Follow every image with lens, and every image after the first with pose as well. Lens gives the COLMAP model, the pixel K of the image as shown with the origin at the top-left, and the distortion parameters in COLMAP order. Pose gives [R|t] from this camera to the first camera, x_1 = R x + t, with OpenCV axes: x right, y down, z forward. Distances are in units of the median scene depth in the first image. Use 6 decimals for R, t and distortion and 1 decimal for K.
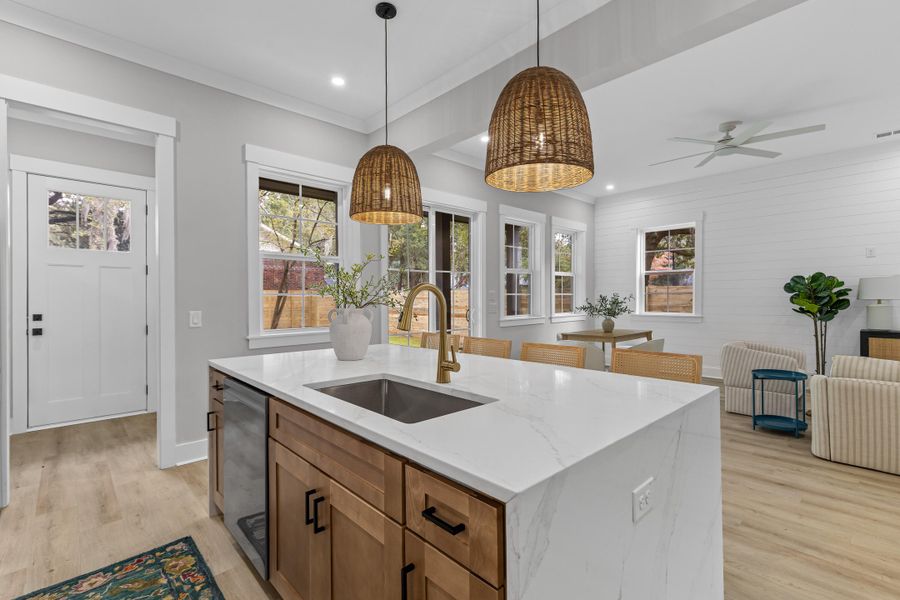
lens RADIAL K [[404.0, 0, 442.9], [0, 404.0, 302.7], [0, 0, 1]] dist [0.001830, -0.000534]
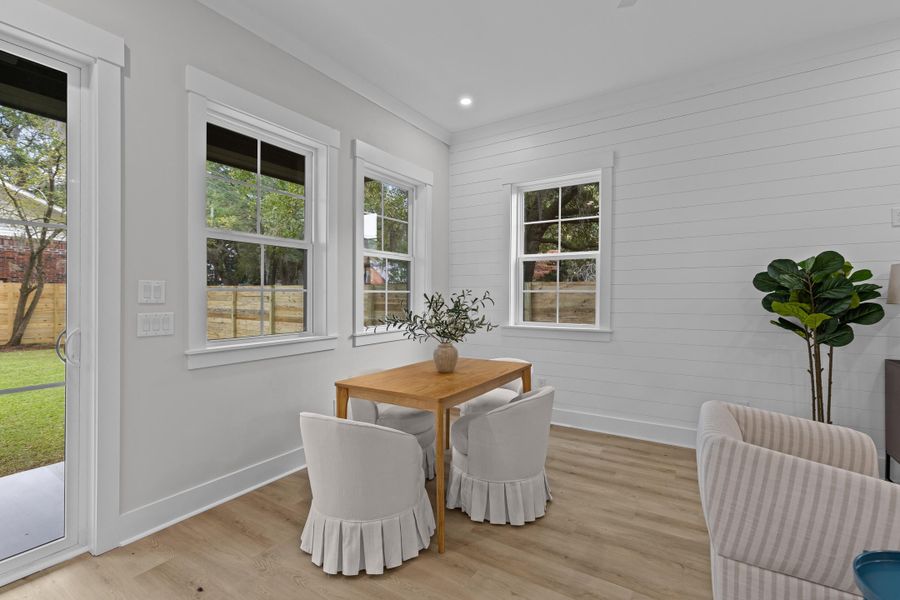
lens RADIAL K [[404.0, 0, 446.7], [0, 404.0, 294.4], [0, 0, 1]] dist [0.001830, -0.000534]
pose [[0.968572, 0.007006, 0.248633, 0.293013], [-0.003023, 0.999861, -0.016400, -0.009334], [-0.248713, 0.015134, 0.968459, 0.546869]]
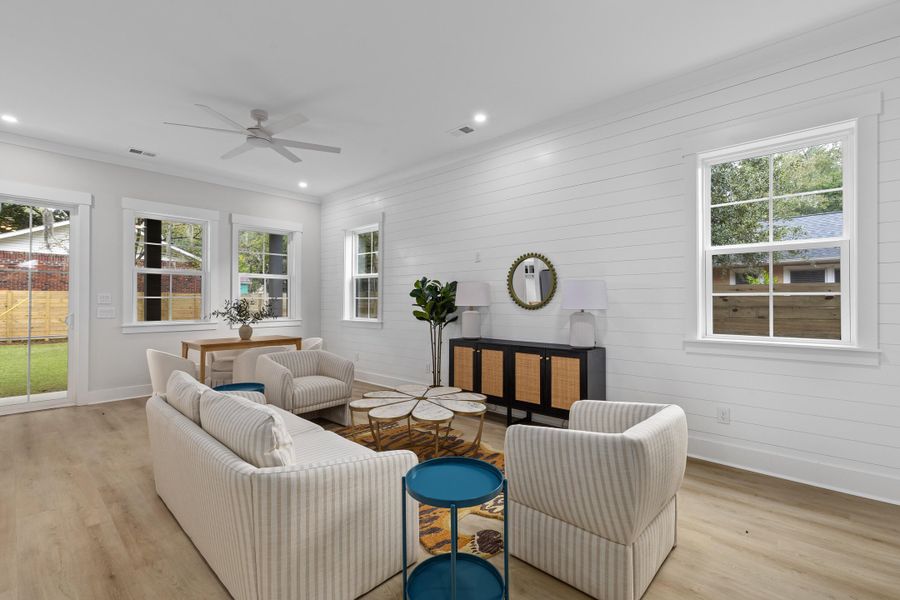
lens RADIAL K [[404.0, 0, 444.4], [0, 404.0, 297.2], [0, 0, 1]] dist [0.001830, -0.000534]
pose [[0.997194, 0.010019, 0.074183, 0.791178], [-0.008273, 0.999682, -0.023808, -0.004700], [-0.074398, 0.023128, 0.996960, 0.051134]]
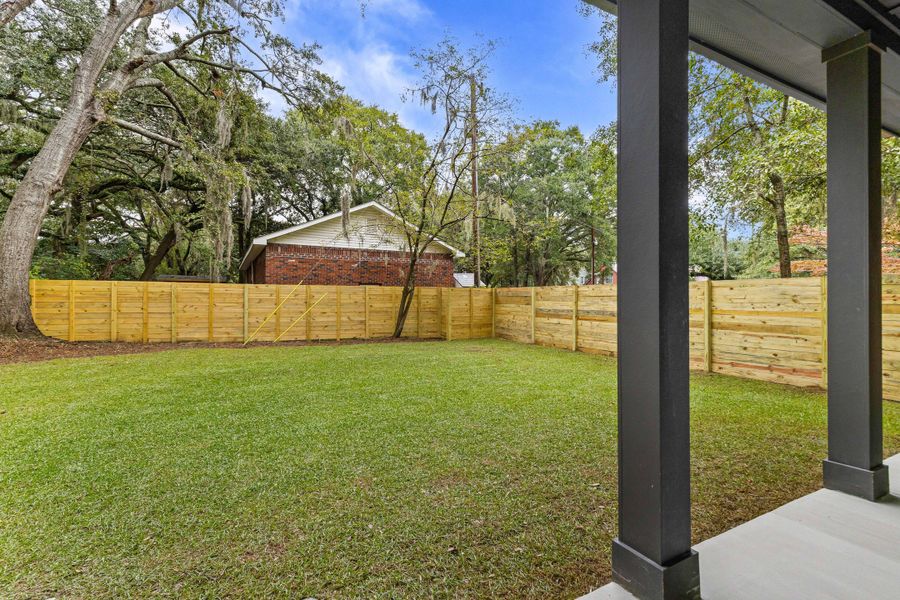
lens RADIAL K [[404.0, 0, 451.0], [0, 404.0, 299.4], [0, 0, 1]] dist [0.001830, -0.000534]
pose [[0.963790, 0.005264, -0.266610, -0.306171], [-0.007670, 0.999939, -0.007984, 0.004749], [0.266552, 0.009740, 0.963771, 0.751098]]
